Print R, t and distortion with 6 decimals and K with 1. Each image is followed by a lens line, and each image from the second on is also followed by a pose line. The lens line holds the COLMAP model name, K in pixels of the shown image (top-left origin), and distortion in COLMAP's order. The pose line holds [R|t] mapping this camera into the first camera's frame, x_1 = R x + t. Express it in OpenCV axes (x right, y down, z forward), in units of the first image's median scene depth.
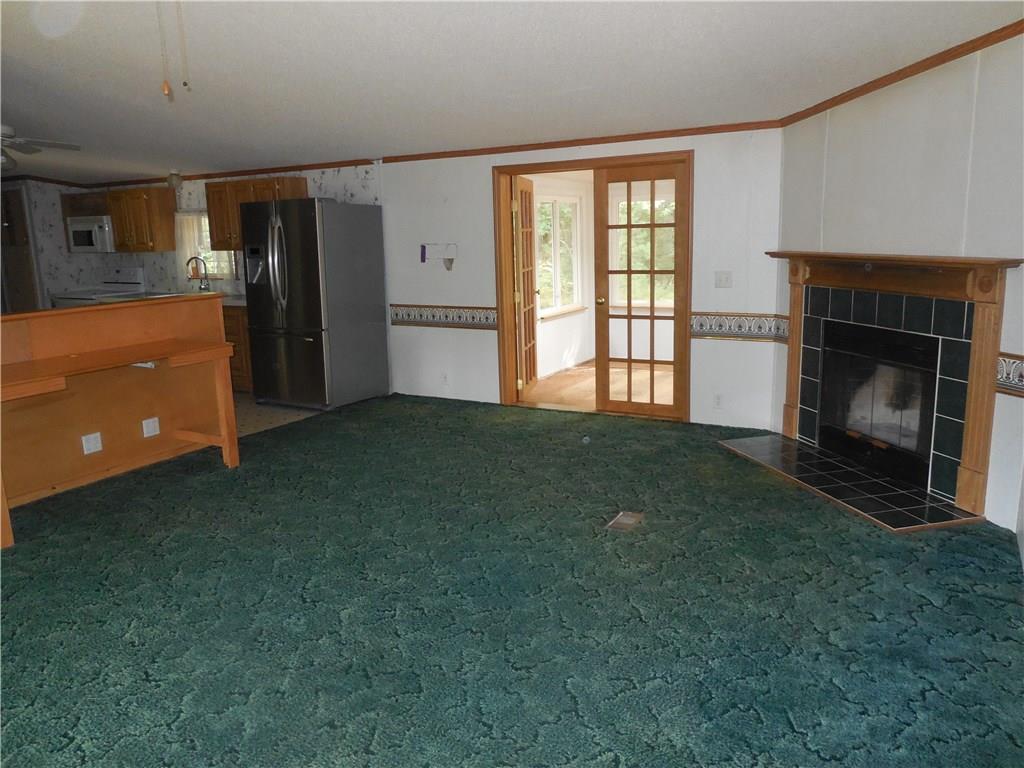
lens RADIAL K [[761.6, 0, 506.0], [0, 761.6, 382.7], [0, 0, 1]] dist [-0.029418, 0.018488]
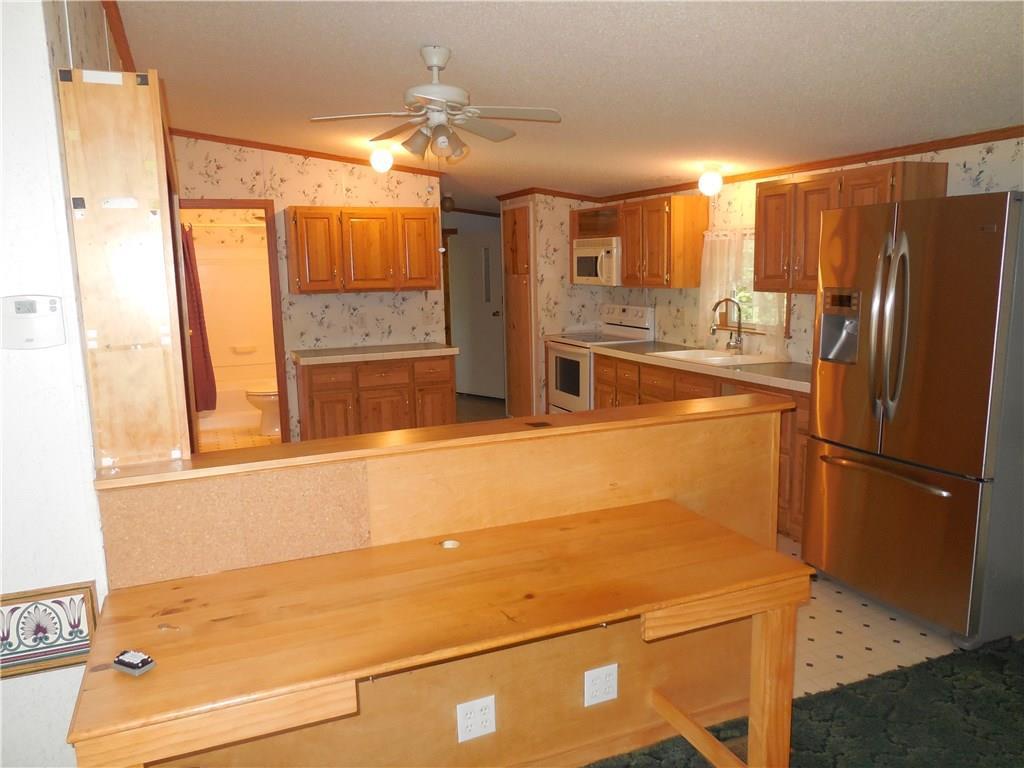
lens RADIAL K [[761.6, 0, 515.7], [0, 761.6, 384.9], [0, 0, 1]] dist [-0.029418, 0.018488]
pose [[0.800324, 0.103208, -0.590618, -0.154412], [-0.118970, 0.992822, 0.012279, -0.075338], [0.587646, 0.060438, 0.806858, 0.353499]]
